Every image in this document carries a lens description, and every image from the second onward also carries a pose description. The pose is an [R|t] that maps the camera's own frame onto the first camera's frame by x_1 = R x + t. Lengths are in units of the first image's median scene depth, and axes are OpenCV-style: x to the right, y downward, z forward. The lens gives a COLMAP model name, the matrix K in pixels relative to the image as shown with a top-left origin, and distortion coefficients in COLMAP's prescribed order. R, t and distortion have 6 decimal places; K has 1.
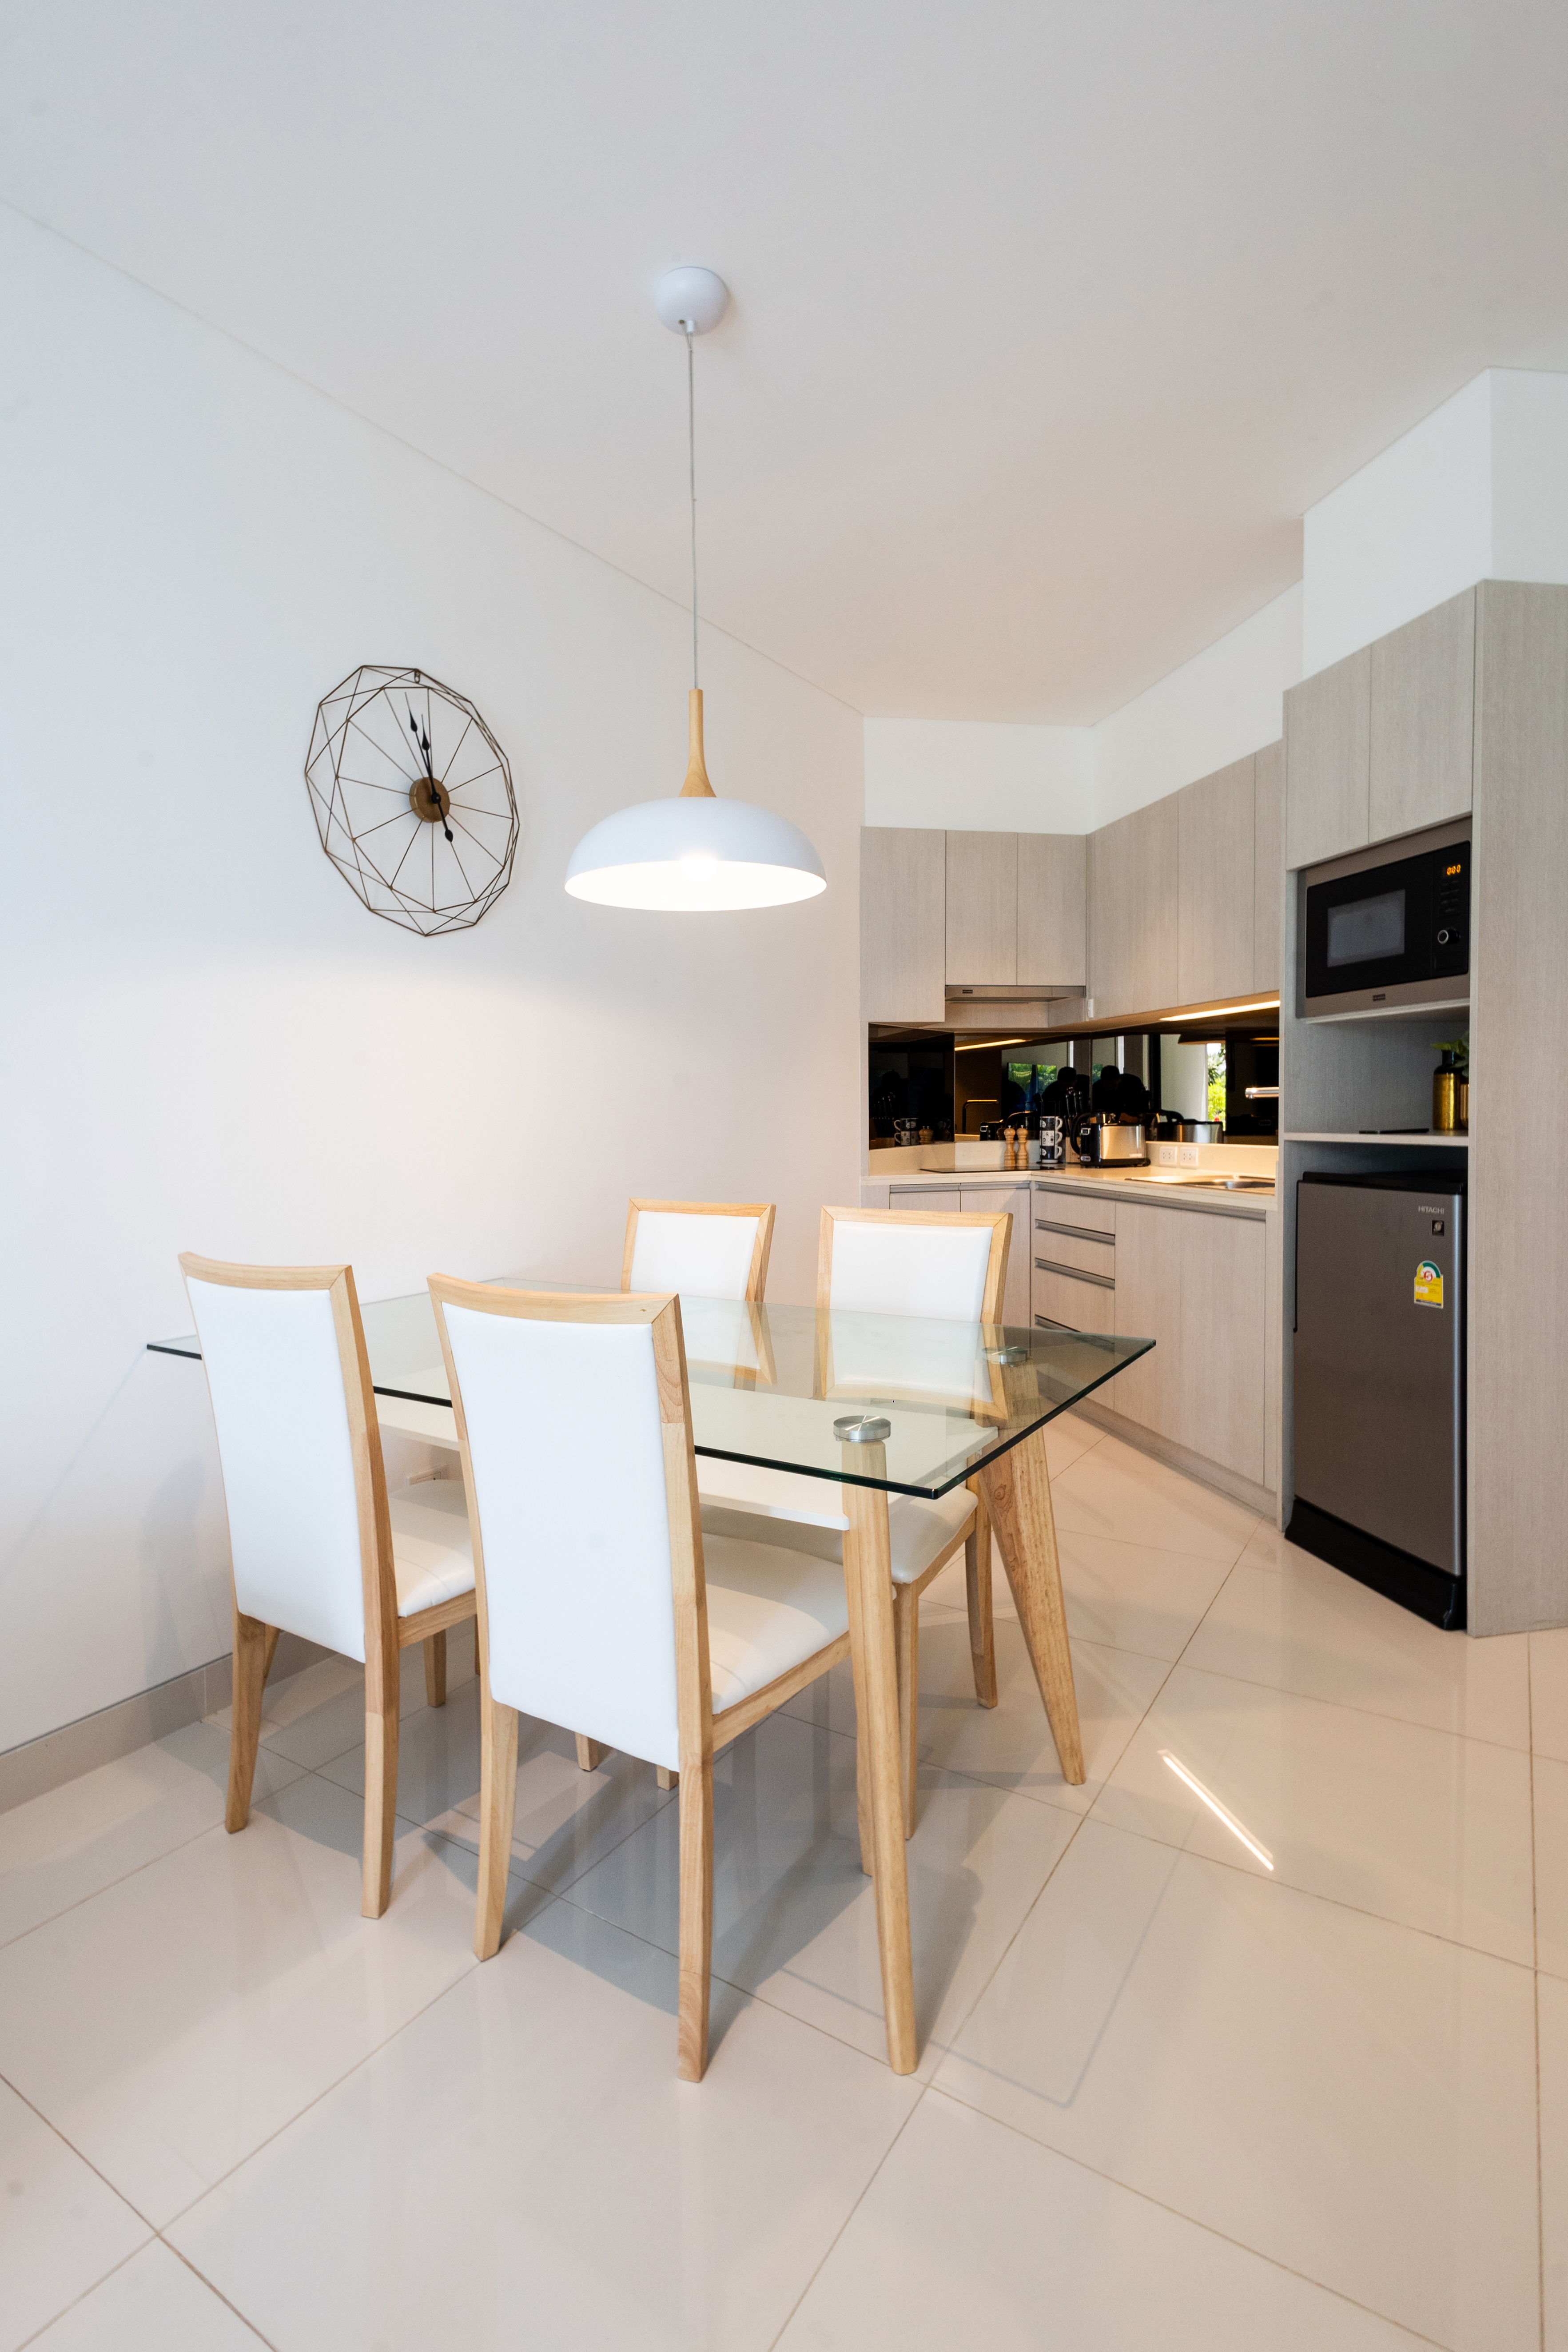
lens RADIAL K [[1188.1, 0, 710.8], [0, 1188.1, 1171.2], [0, 0, 1]] dist [0.013055, -0.002318]
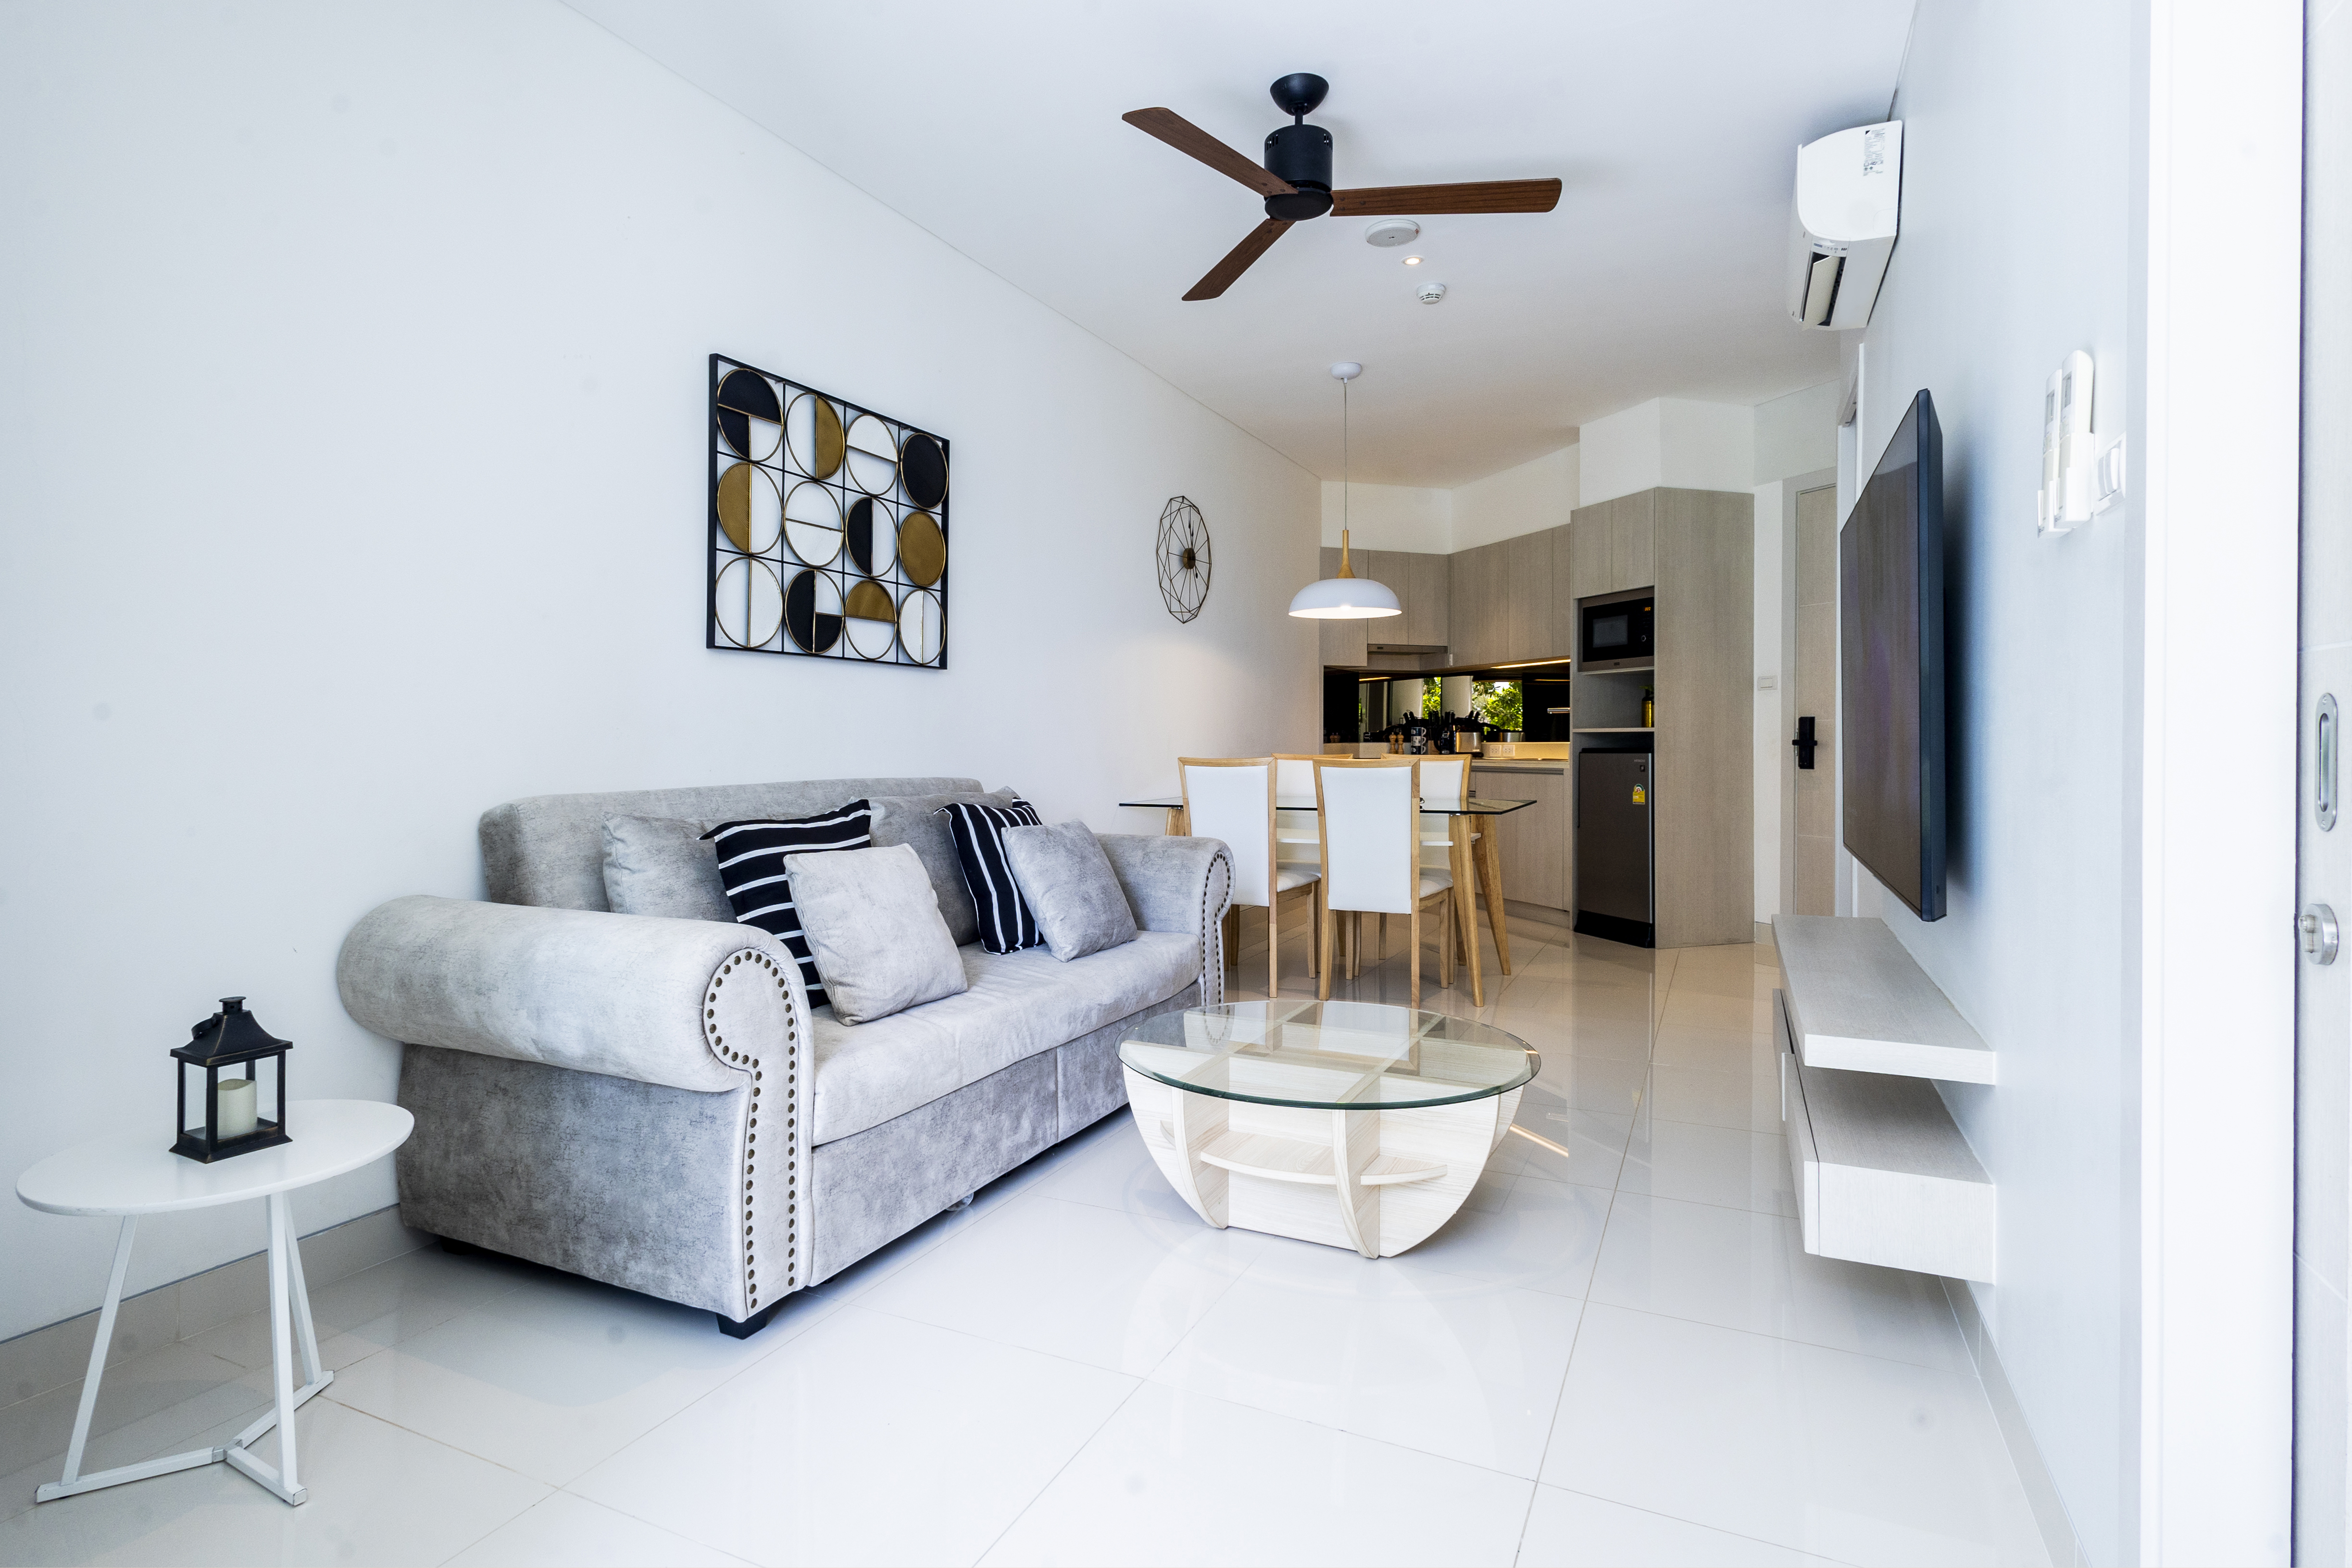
lens RADIAL K [[1267.7, 0, 1106.7], [0, 1267.7, 762.1], [0, 0, 1]] dist [0.008979, 0.000880]
pose [[0.991516, 0.010857, 0.129529, -0.583721], [-0.006278, 0.999343, -0.035706, 0.107775], [-0.129831, 0.034590, 0.990933, -1.032200]]
